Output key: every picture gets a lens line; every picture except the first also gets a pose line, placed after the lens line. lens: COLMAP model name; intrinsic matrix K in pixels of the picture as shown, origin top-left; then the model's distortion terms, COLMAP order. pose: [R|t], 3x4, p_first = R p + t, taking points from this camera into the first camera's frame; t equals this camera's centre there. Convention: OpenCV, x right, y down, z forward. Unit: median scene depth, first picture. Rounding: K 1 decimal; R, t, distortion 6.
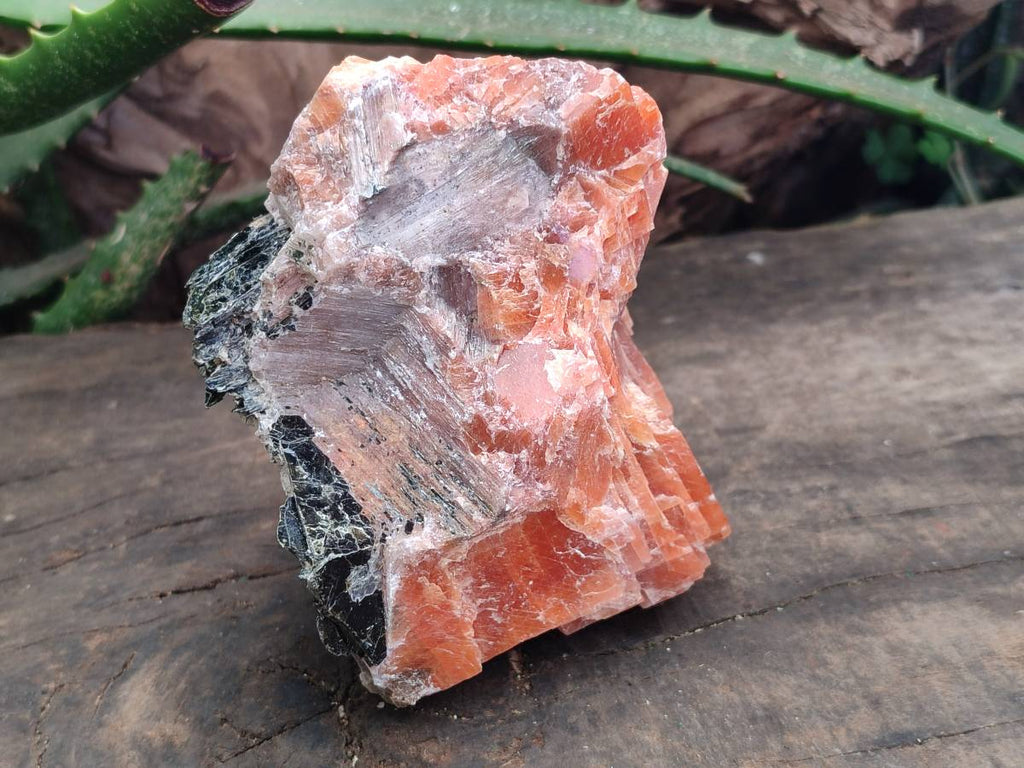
lens RADIAL K [[1512.3, 0, 507.8], [0, 1512.3, 384.5], [0, 0, 1]] dist [0.385469, -3.179495]
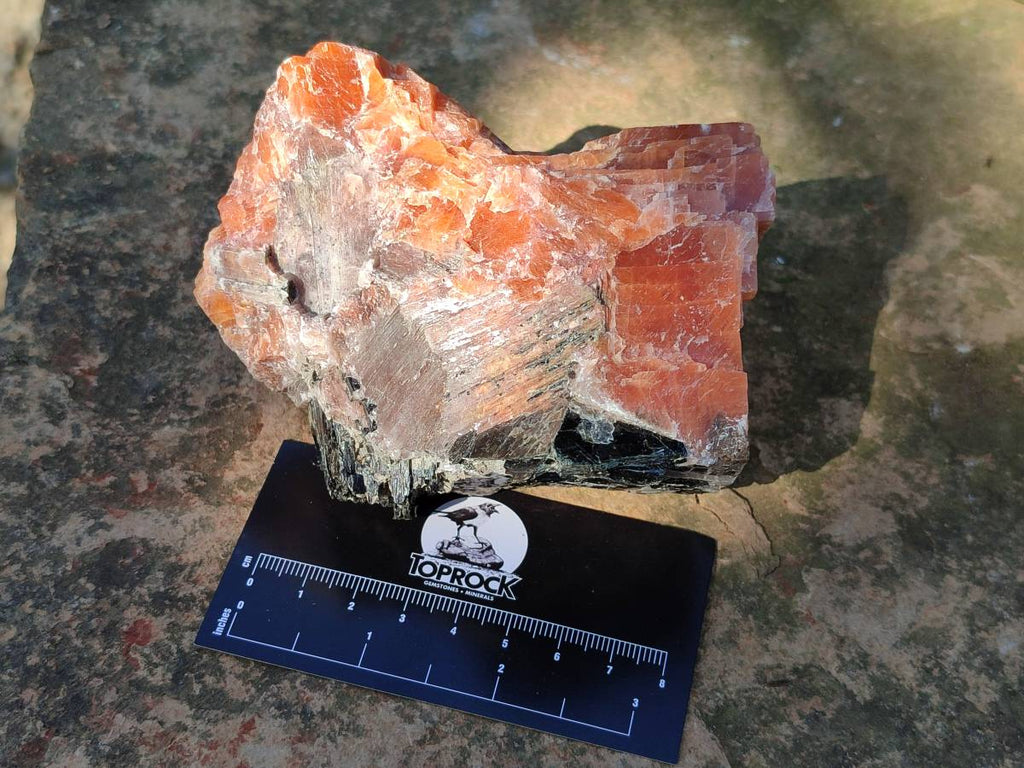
lens RADIAL K [[1512.3, 0, 507.8], [0, 1512.3, 384.5], [0, 0, 1]] dist [0.385469, -3.179495]
pose [[0.367274, -0.929233, -0.040454, -0.043759], [0.890528, 0.363864, -0.273061, 0.343308], [0.268457, 0.064263, 0.961146, -0.046412]]
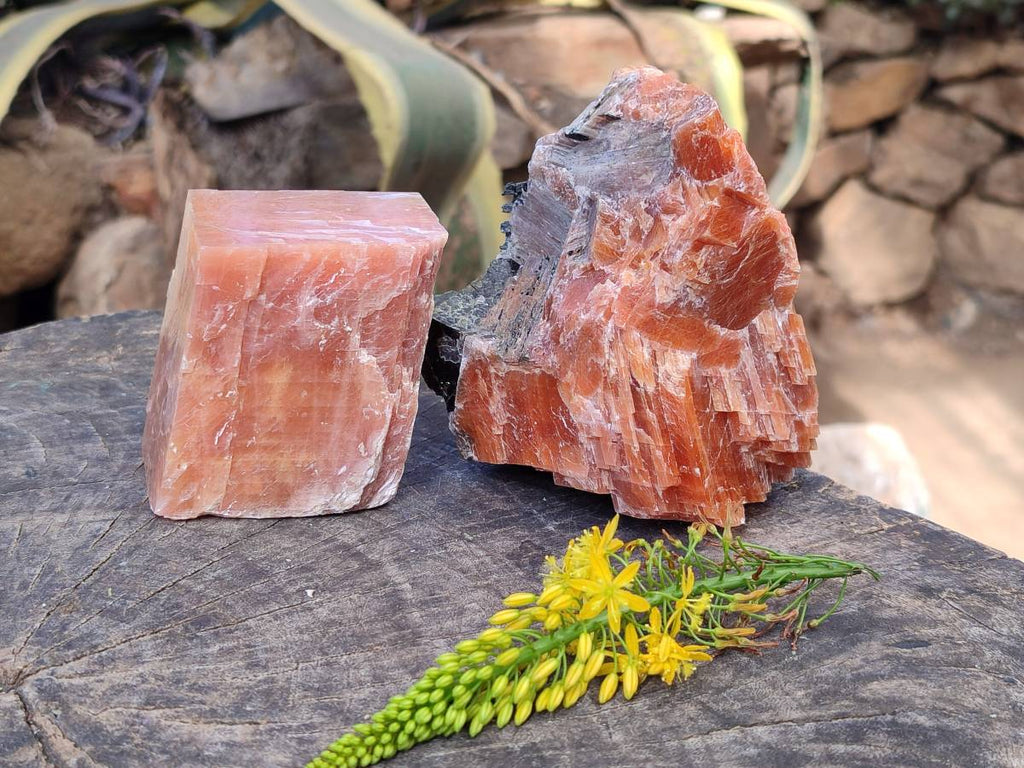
lens RADIAL K [[1512.3, 0, 507.8], [0, 1512.3, 384.5], [0, 0, 1]] dist [0.385469, -3.179495]
pose [[0.395686, 0.394450, -0.829363, 1.212588], [-0.512772, 0.844083, 0.156809, -0.114659], [0.761904, 0.363227, 0.536254, 0.205969]]
